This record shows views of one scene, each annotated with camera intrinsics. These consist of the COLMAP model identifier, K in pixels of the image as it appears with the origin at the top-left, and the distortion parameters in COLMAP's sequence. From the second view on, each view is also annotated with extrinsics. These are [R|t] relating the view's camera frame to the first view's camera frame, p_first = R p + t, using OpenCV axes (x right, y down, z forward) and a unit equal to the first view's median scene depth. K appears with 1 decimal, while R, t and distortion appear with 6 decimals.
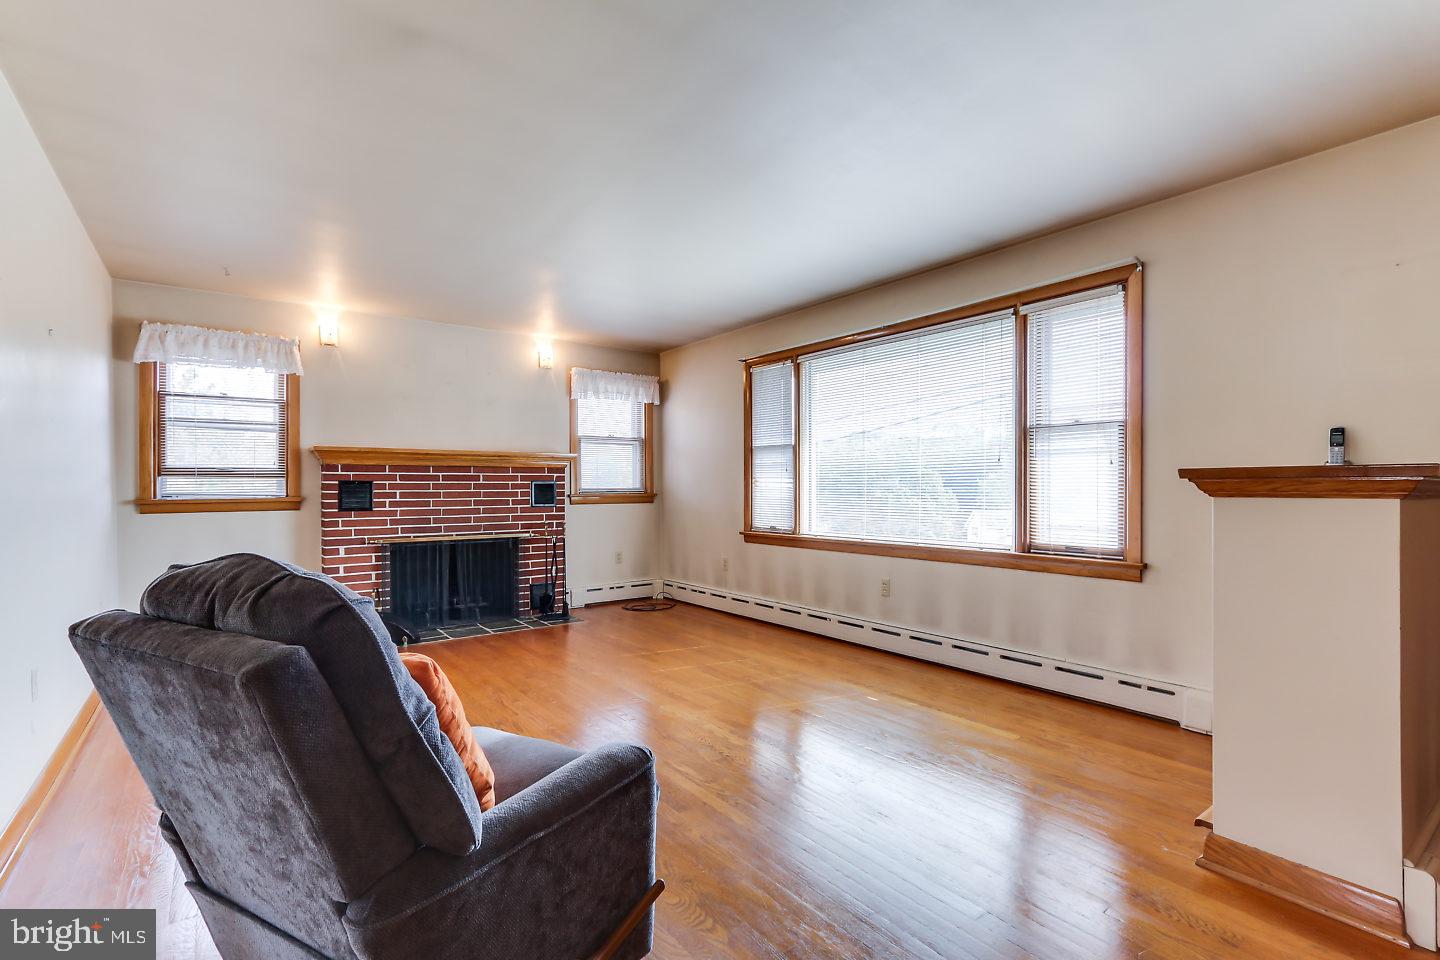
lens RADIAL K [[662.4, 0, 738.9], [0, 662.4, 486.1], [0, 0, 1]] dist [-0.016670, 0.011803]
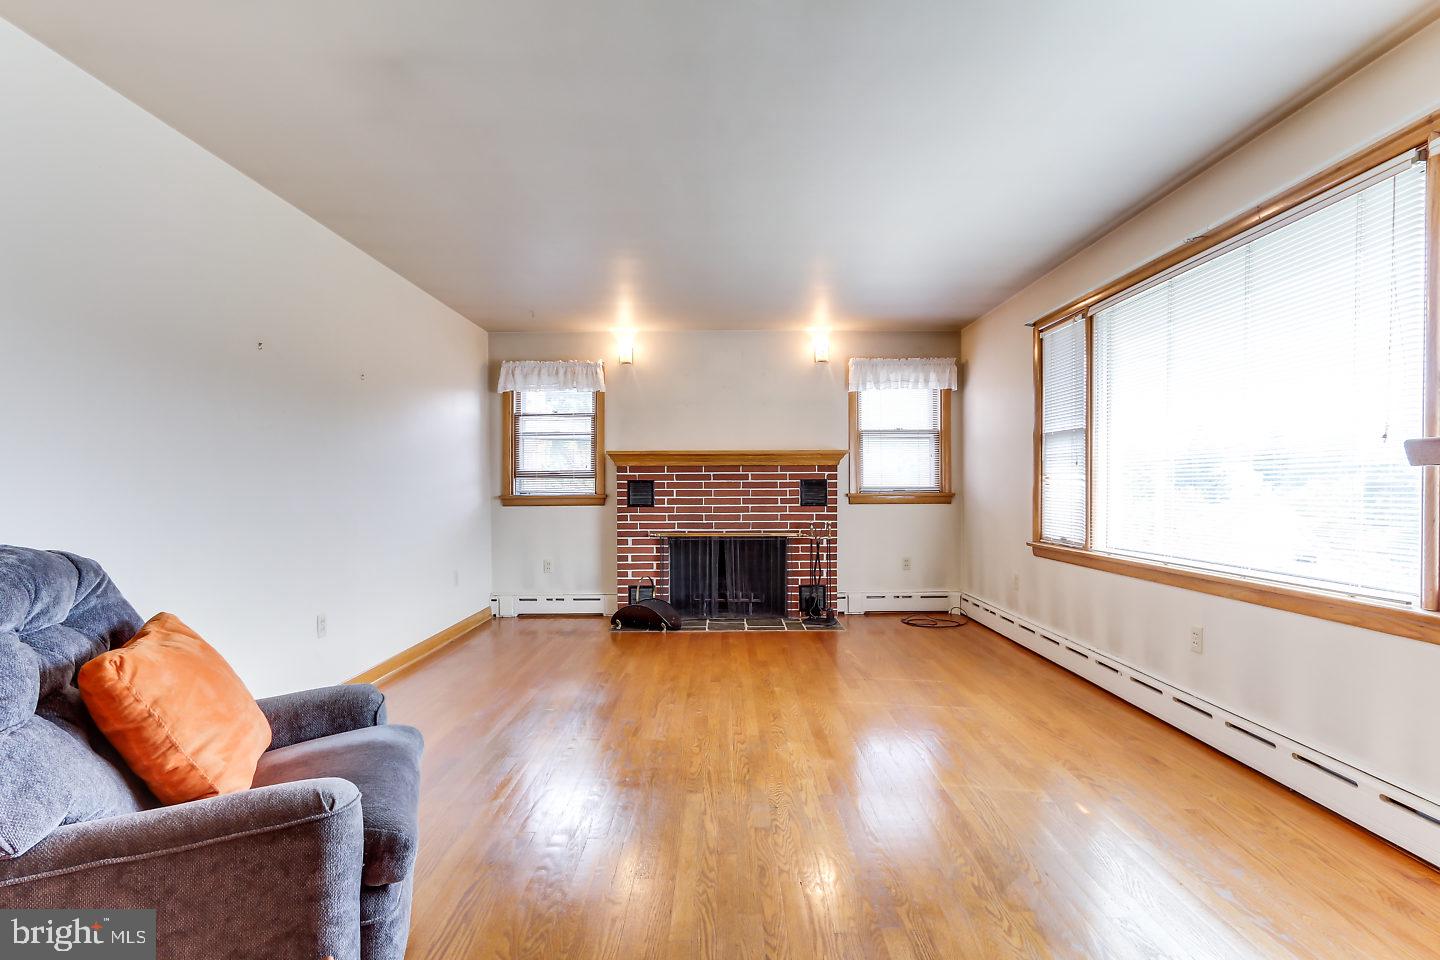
lens RADIAL K [[662.4, 0, 738.9], [0, 662.4, 486.1], [0, 0, 1]] dist [-0.016670, 0.011803]
pose [[0.794930, 0.000108, -0.606701, 0.221709], [0.002229, 0.999993, 0.003099, -0.001315], [0.606697, -0.003816, 0.794924, 0.178170]]
